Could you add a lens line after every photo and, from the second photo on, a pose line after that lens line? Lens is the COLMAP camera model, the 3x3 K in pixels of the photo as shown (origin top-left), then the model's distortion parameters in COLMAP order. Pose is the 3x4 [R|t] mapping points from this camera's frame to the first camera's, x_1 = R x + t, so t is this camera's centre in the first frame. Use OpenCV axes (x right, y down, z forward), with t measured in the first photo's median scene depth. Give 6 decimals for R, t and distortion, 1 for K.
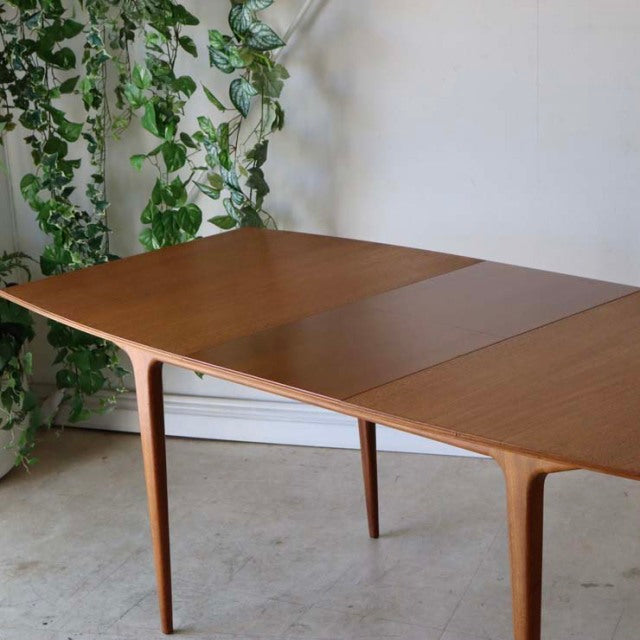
lens RADIAL K [[1665.5, 0, 321.4], [0, 1665.5, 320.0], [0, 0, 1]] dist [0.215051, 0.000000]
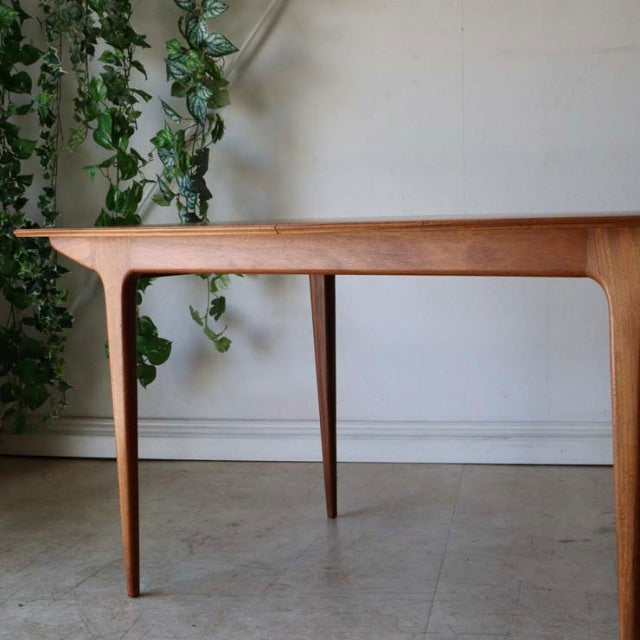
lens RADIAL K [[1118.7, 0, 322.3], [0, 1118.7, 321.8], [0, 0, 1]] dist [0.012758, 0.000000]
pose [[0.989361, 0.010182, 0.145124, -0.067526], [0.017478, 0.982004, -0.188051, 0.133236], [-0.144427, 0.188587, 0.971378, 0.321496]]
